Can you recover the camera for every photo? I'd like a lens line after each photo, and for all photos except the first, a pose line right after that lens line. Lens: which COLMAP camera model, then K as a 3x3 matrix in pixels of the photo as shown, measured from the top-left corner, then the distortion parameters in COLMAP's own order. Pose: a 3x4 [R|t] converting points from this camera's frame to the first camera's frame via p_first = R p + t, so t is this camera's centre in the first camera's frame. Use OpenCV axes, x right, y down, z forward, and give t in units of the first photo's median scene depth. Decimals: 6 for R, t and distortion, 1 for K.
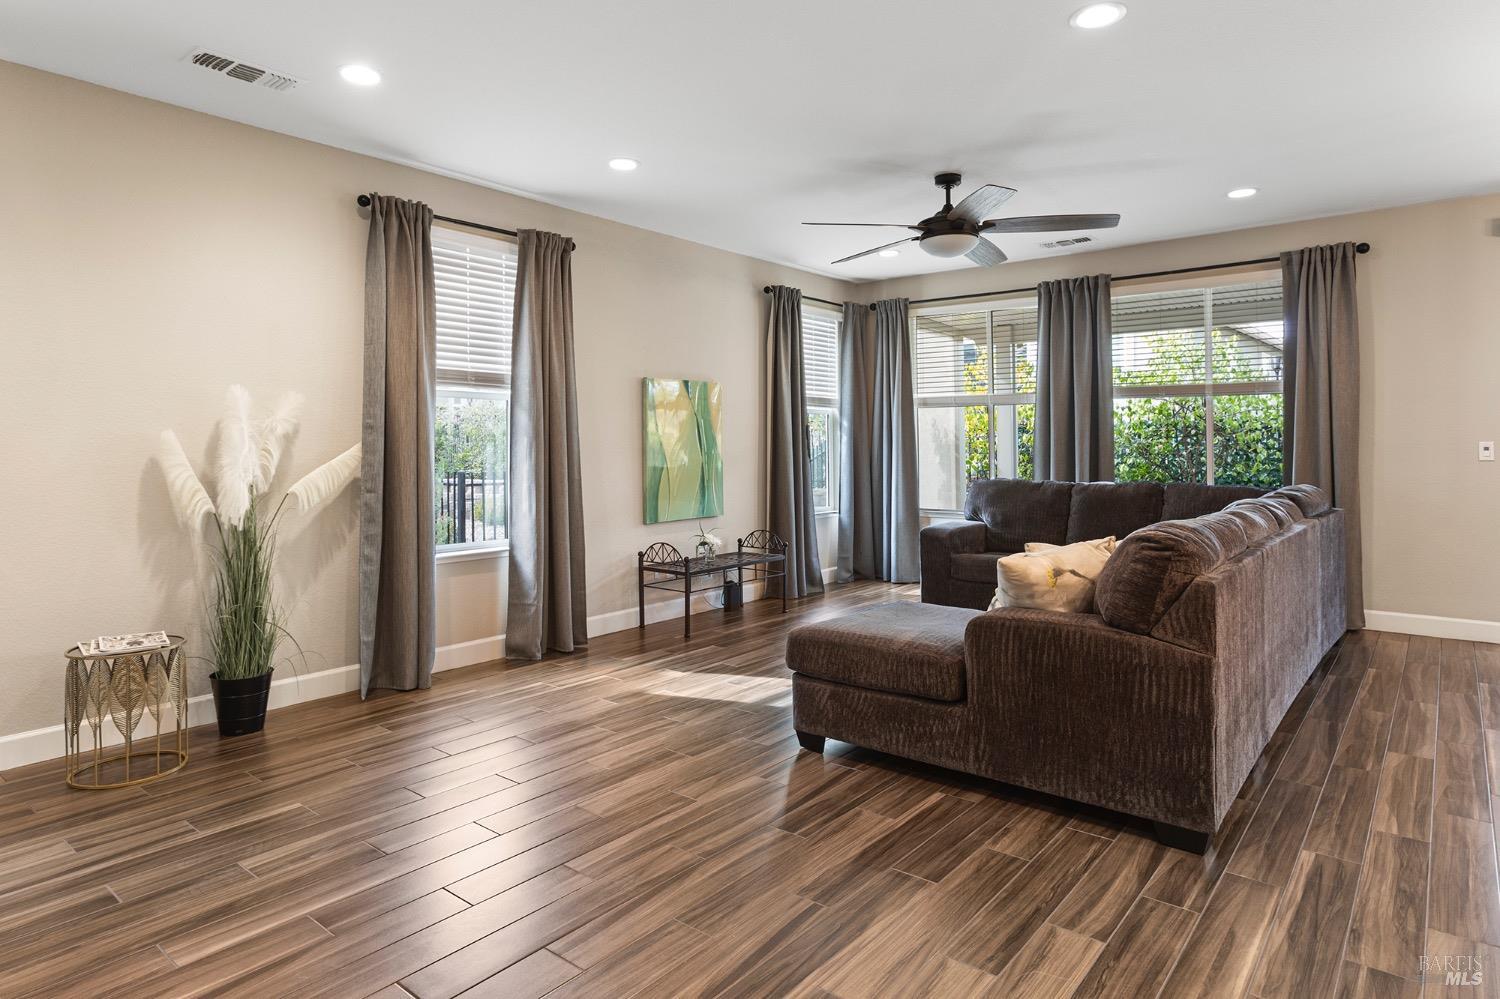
lens RADIAL K [[871.9, 0, 733.8], [0, 871.9, 444.4], [0, 0, 1]] dist [-0.005472, 0.006418]
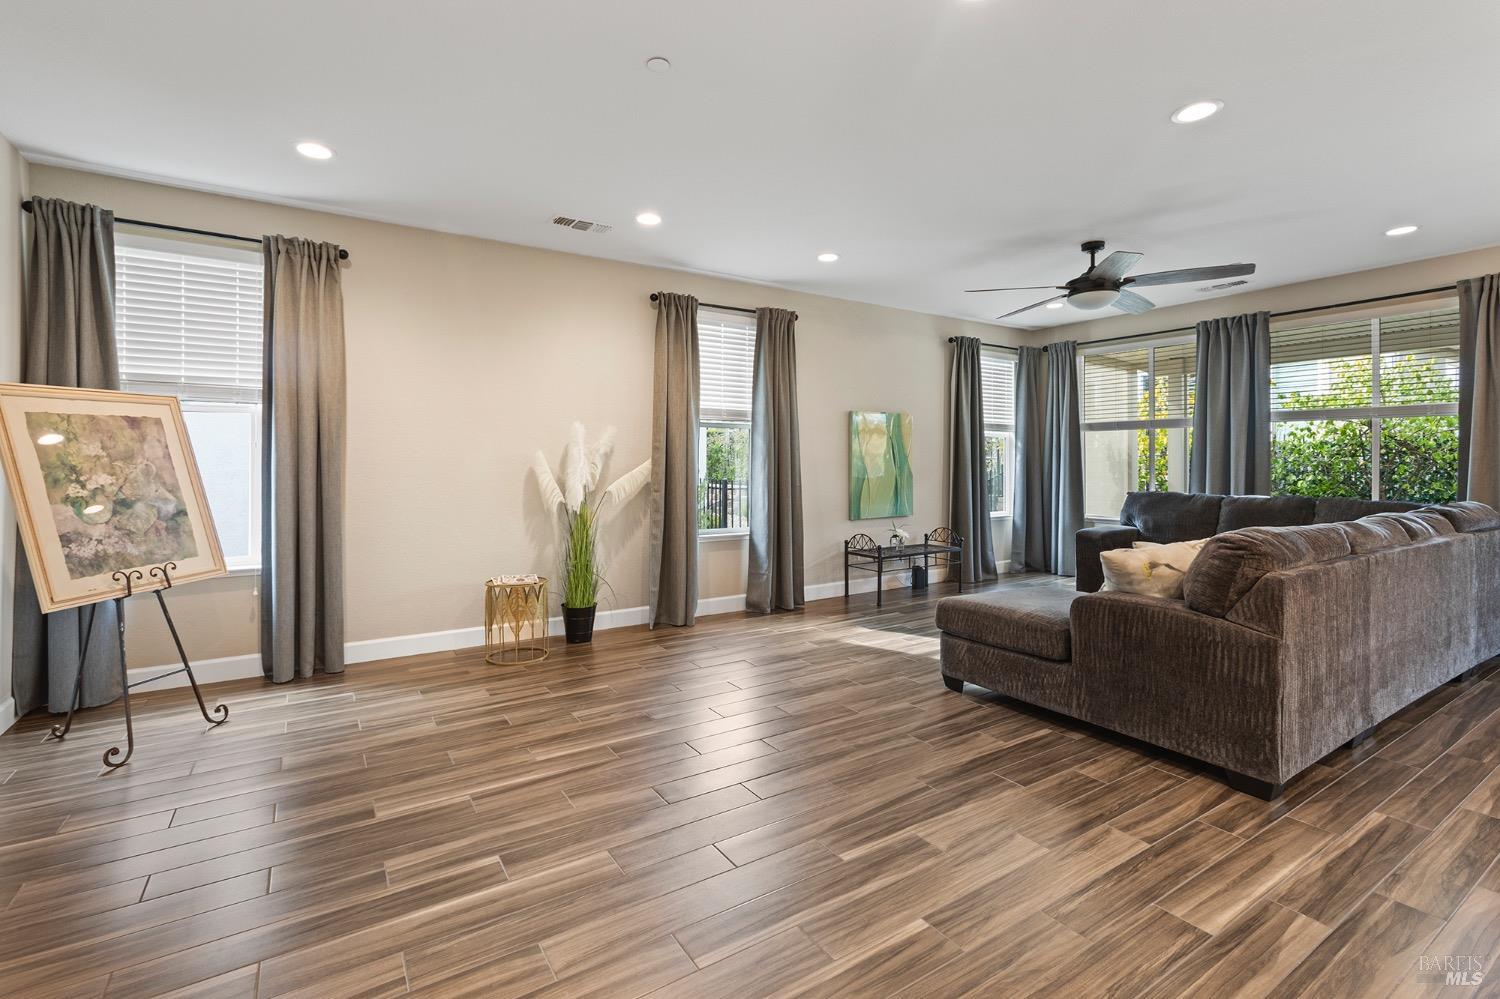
lens RADIAL K [[686.1, 0, 731.0], [0, 686.1, 462.4], [0, 0, 1]] dist [-0.000730, 0.002696]
pose [[0.950562, 0.005349, -0.310490, 0.078819], [-0.004484, 0.999984, 0.003500, -0.000754], [0.310503, -0.001935, 0.950570, -0.093712]]
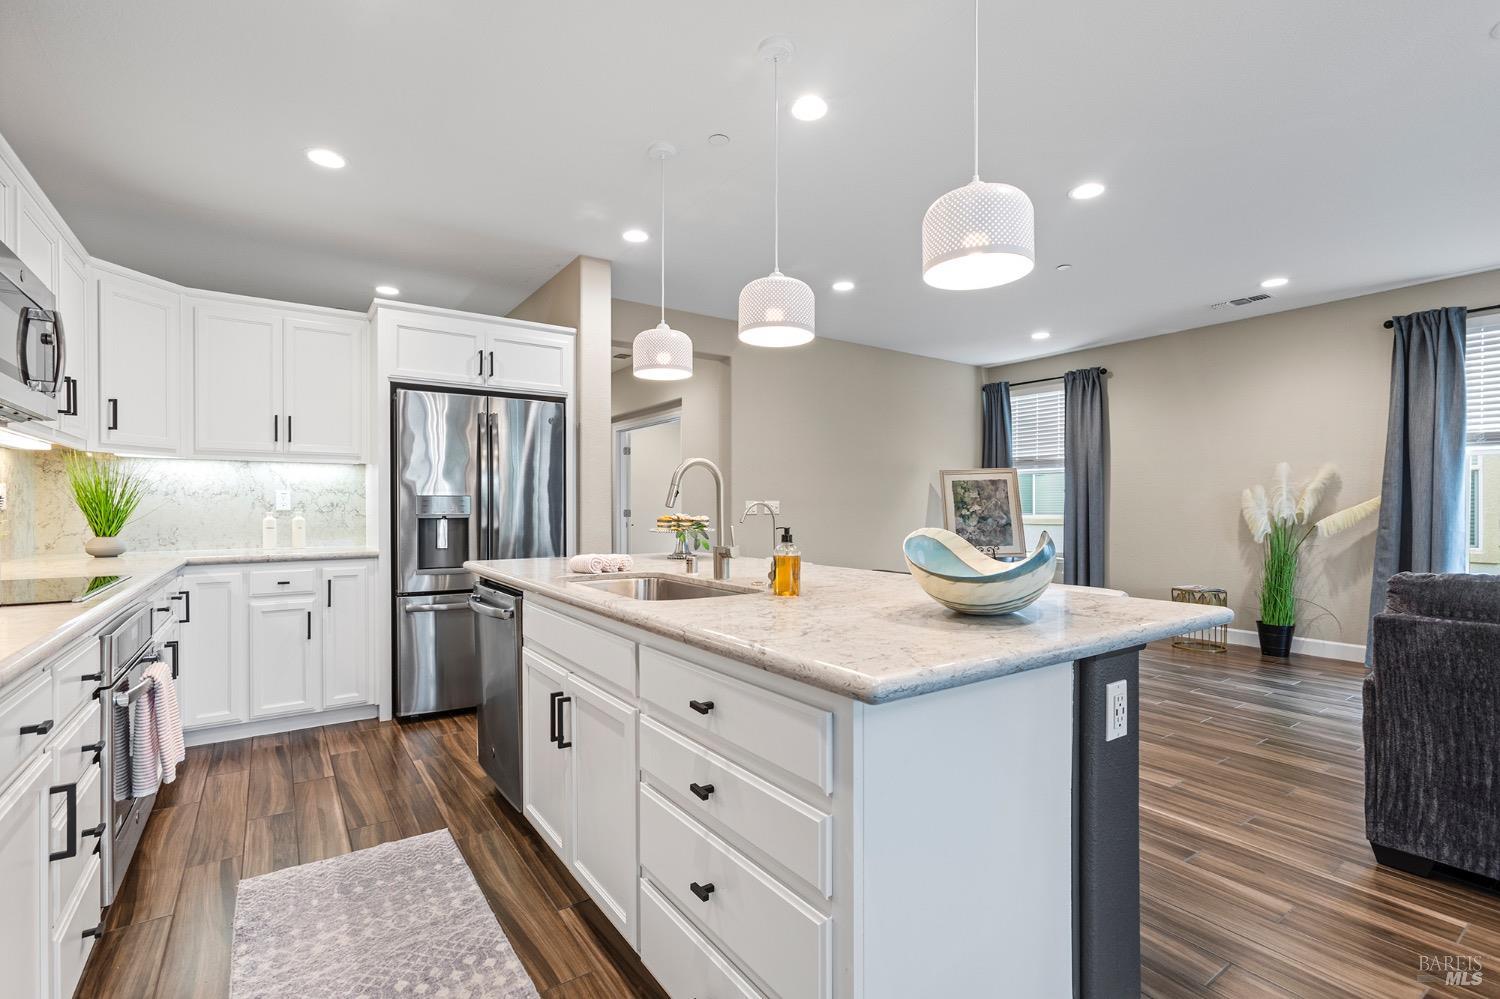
lens RADIAL K [[686.1, 0, 748.8], [0, 686.1, 509.0], [0, 0, 1]] dist [-0.000730, 0.002696]
pose [[-0.262773, 0.001407, -0.964857, 1.032352], [-0.002092, 0.999996, 0.002028, 0.025181], [0.964855, 0.002551, -0.262769, 0.314471]]
